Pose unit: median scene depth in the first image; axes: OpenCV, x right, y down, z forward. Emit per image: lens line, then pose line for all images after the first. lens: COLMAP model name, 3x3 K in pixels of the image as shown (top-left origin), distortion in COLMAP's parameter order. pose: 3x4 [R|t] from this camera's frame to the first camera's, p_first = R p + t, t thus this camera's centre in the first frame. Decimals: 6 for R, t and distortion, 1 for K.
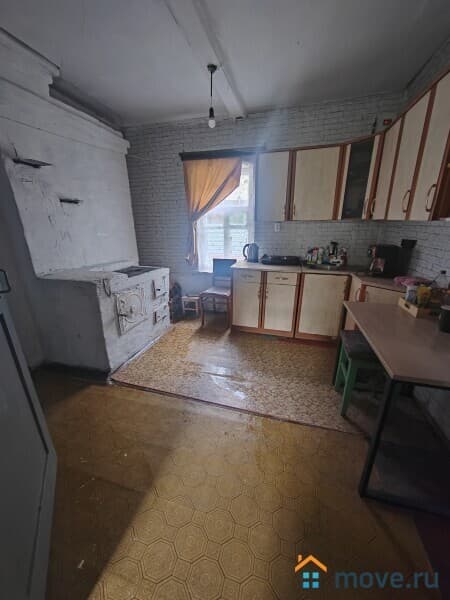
lens RADIAL K [[230.7, 0, 224.5], [0, 230.7, 300.6], [0, 0, 1]] dist [0.000064, 0.000008]
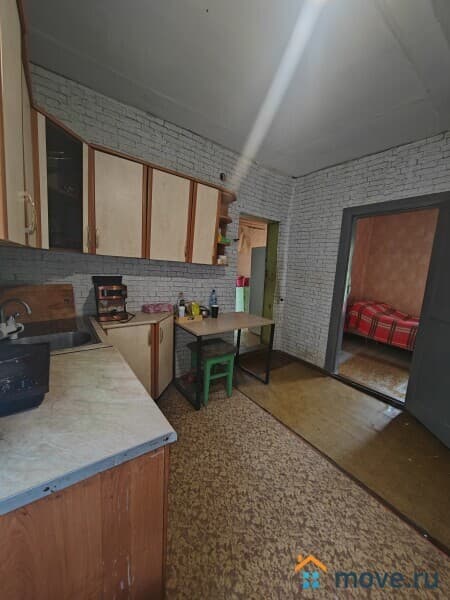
lens RADIAL K [[230.7, 0, 224.6], [0, 230.7, 297.5], [0, 0, 1]] dist [0.000064, 0.000008]
pose [[-0.782324, -0.122327, 0.610742, -0.217585], [0.148069, 0.915894, 0.373115, -0.510504], [-0.605017, 0.382329, -0.698412, 1.525633]]
